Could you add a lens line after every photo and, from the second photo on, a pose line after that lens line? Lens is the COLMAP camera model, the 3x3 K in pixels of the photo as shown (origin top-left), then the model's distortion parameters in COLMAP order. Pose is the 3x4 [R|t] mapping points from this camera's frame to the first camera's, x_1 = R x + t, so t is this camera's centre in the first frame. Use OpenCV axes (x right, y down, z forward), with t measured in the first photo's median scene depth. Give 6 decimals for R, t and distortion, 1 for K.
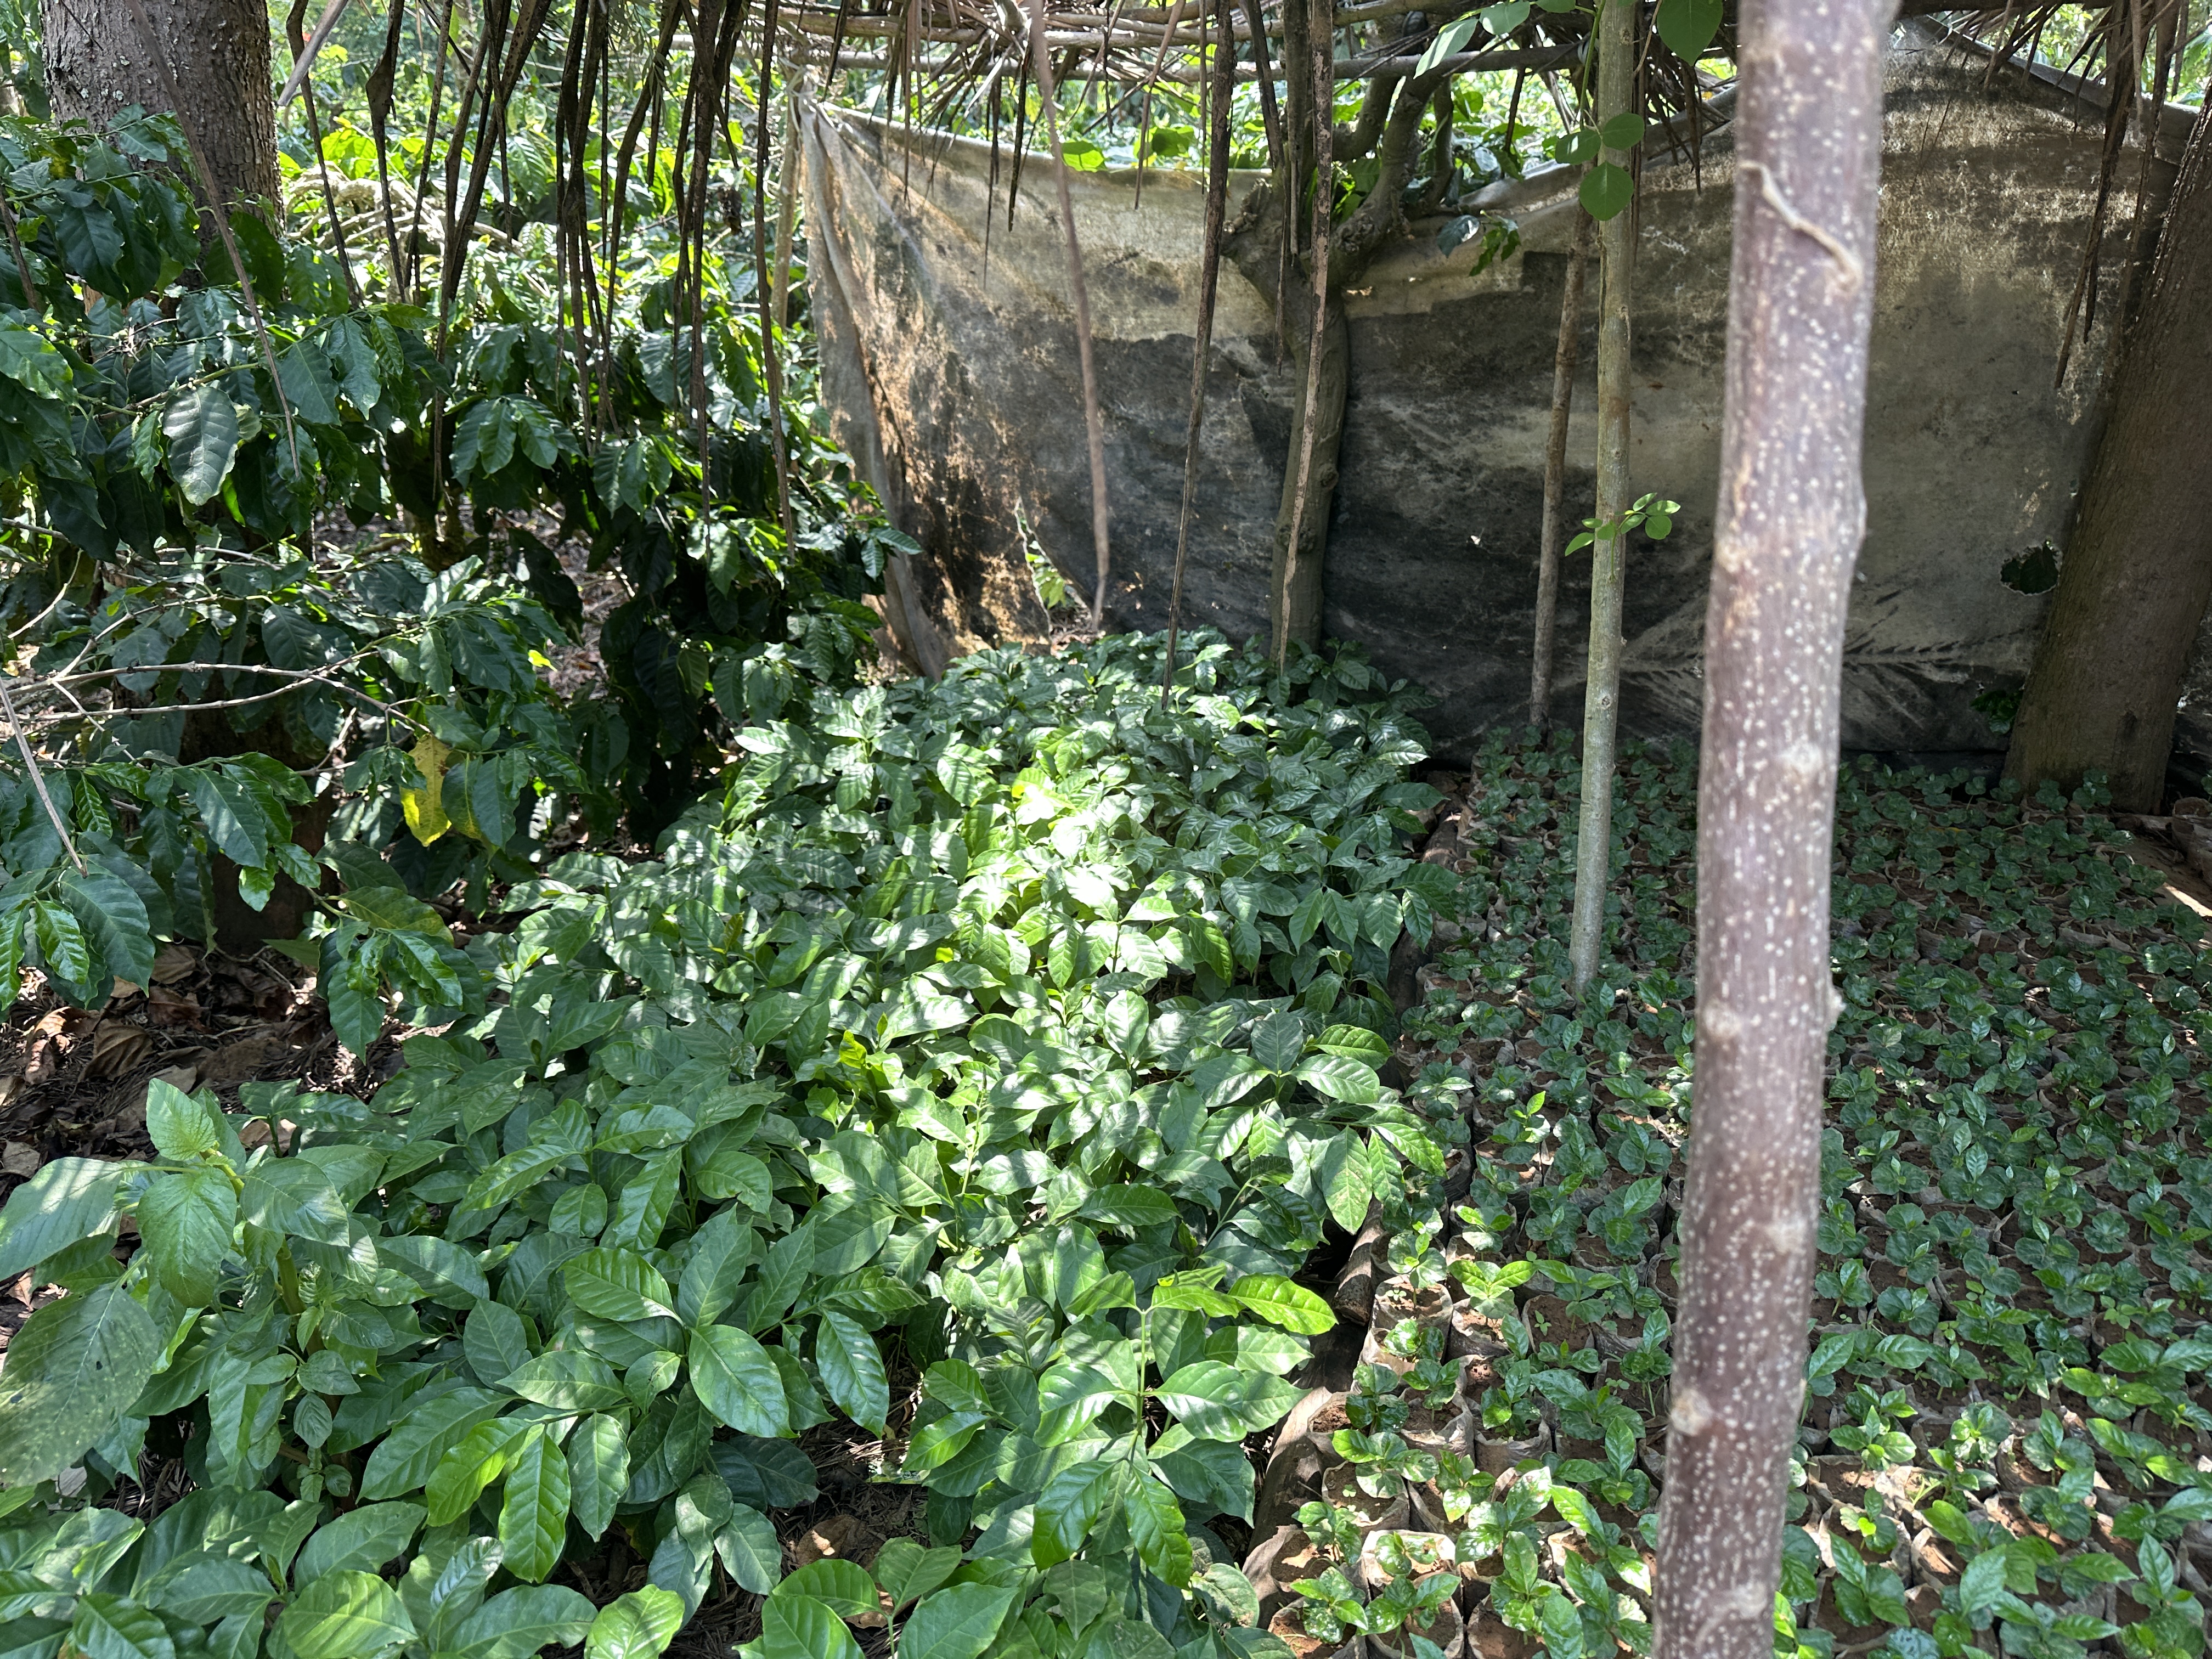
lens RADIAL K [[1535.7, 0, 1097.6], [0, 1535.7, 862.5], [0, 0, 1]] dist [0.036101, -0.063309]
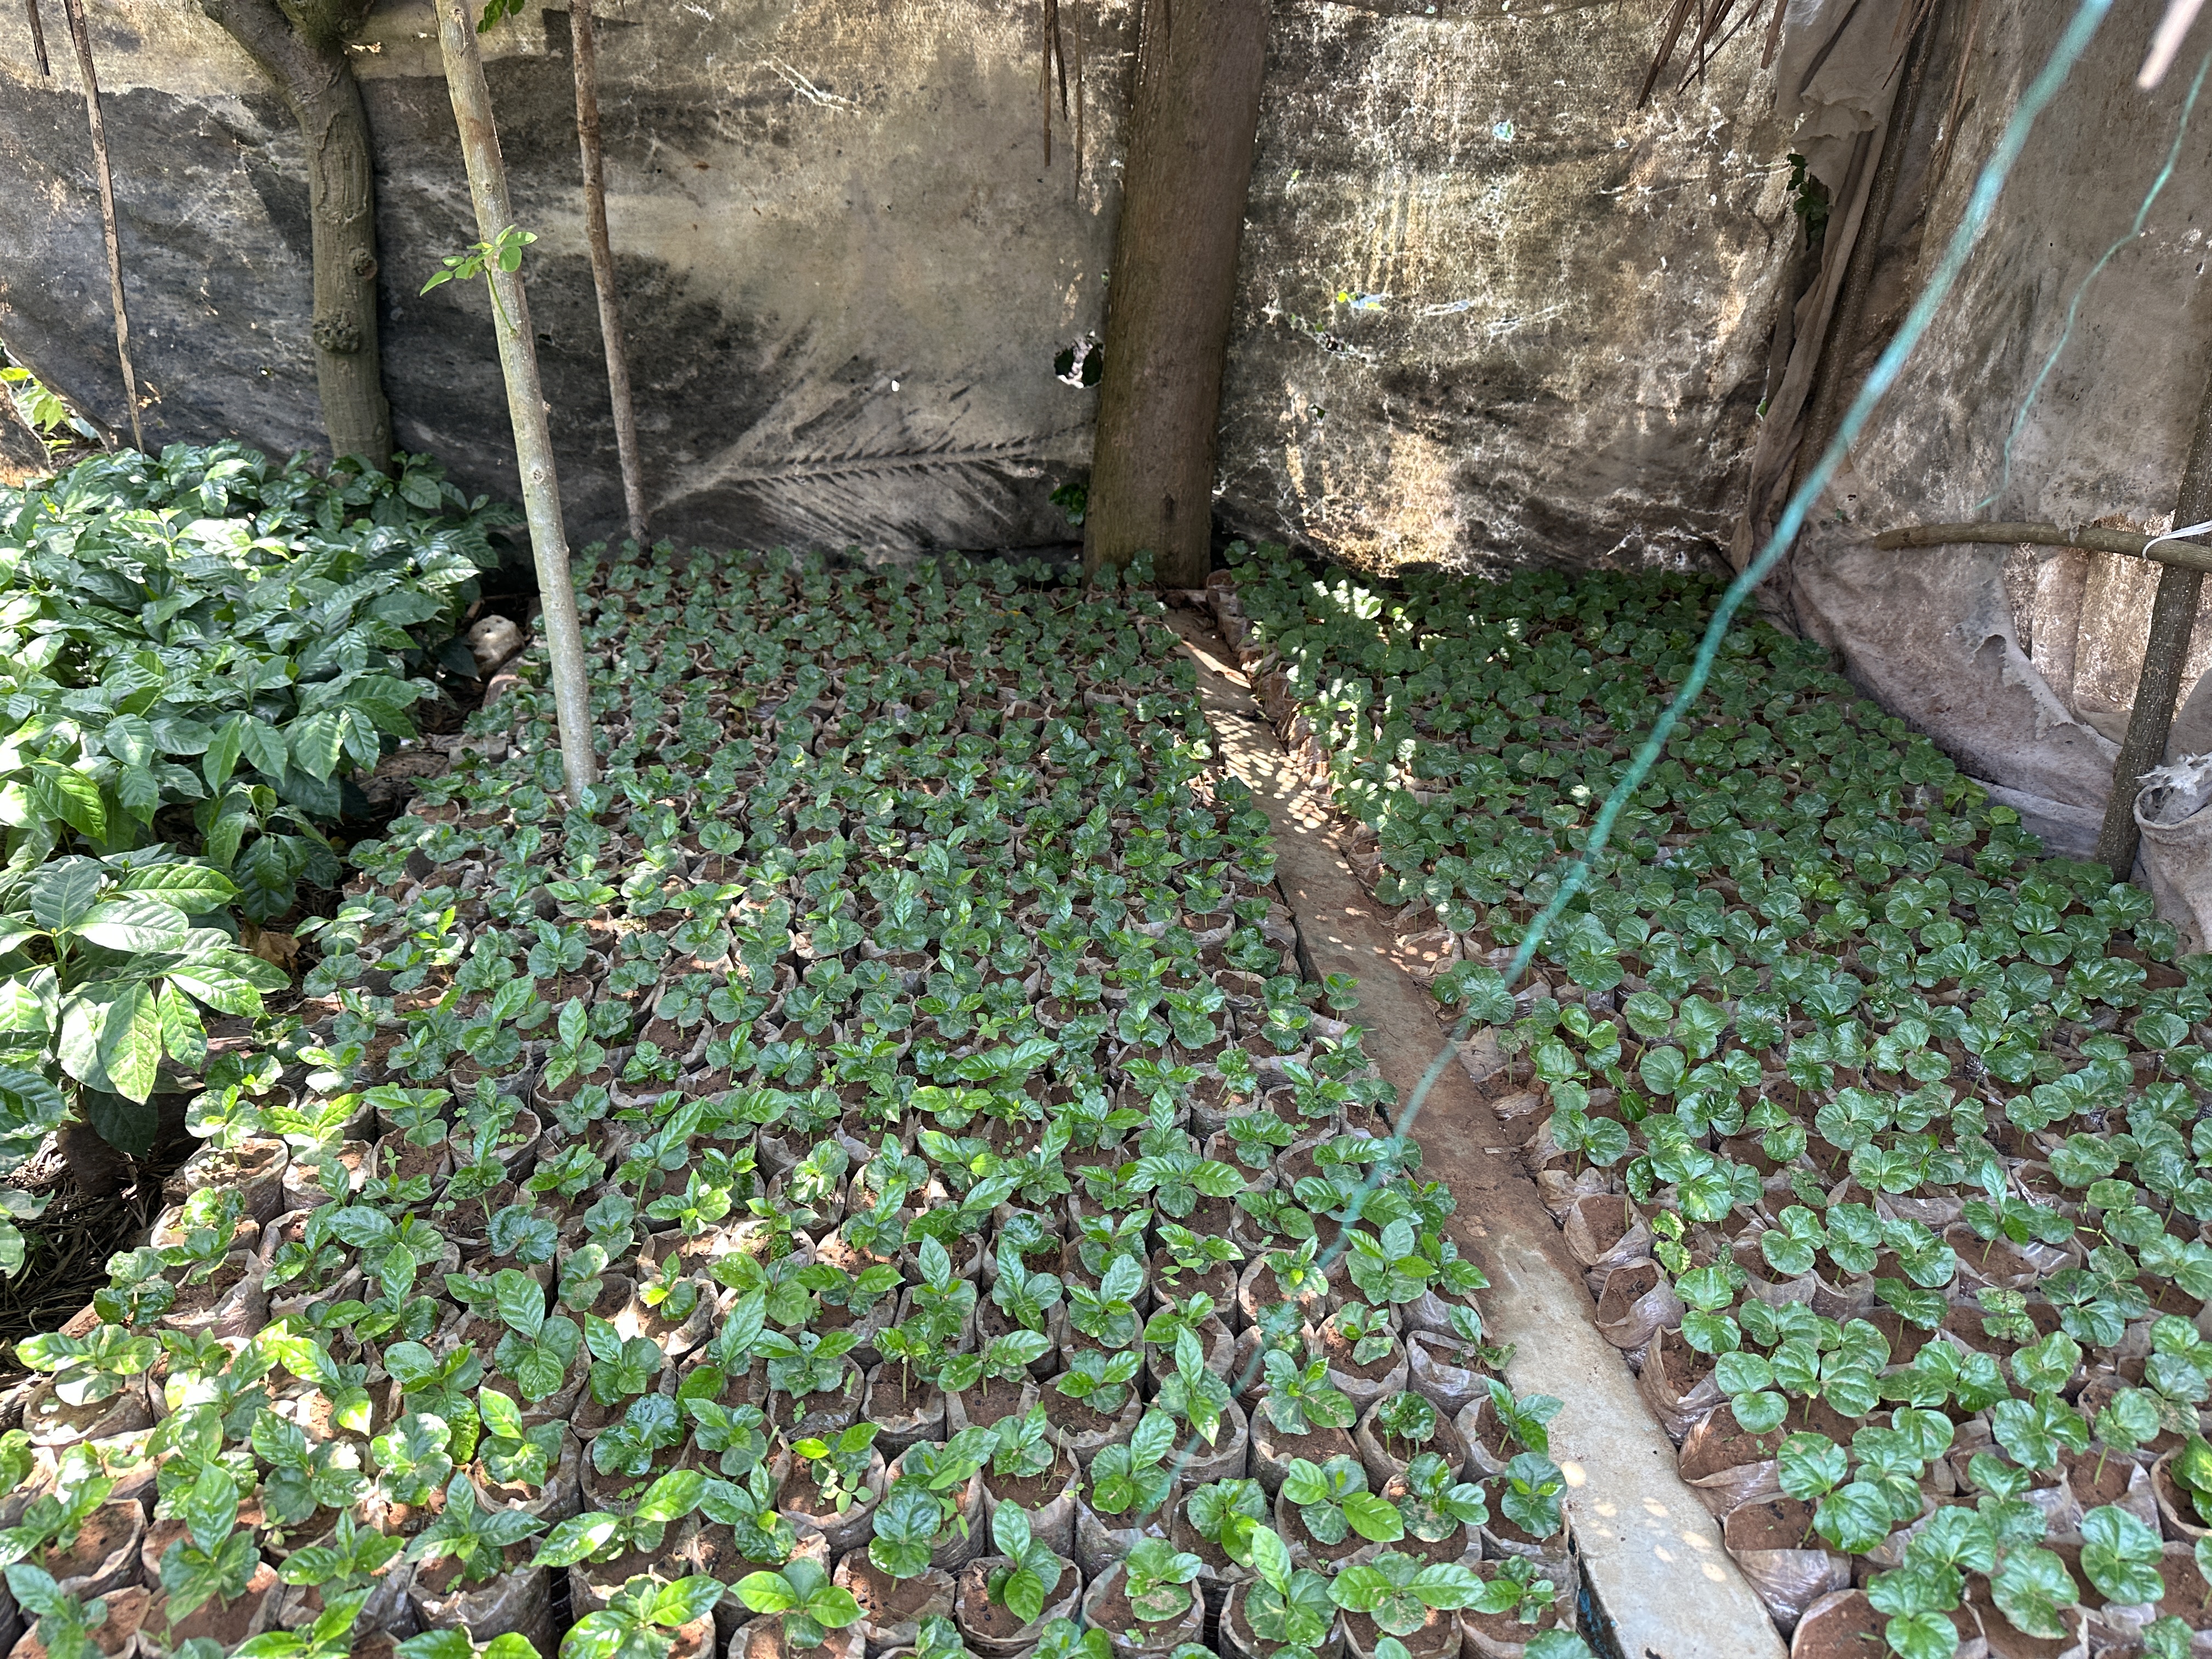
lens RADIAL K [[1535.7, 0, 1097.6], [0, 1535.7, 862.5], [0, 0, 1]] dist [0.036101, -0.063309]
pose [[0.899968, -0.139068, 0.413180, 0.140352], [0.099327, 0.988238, 0.116274, 0.029788], [-0.424490, -0.063603, 0.903196, 0.012778]]
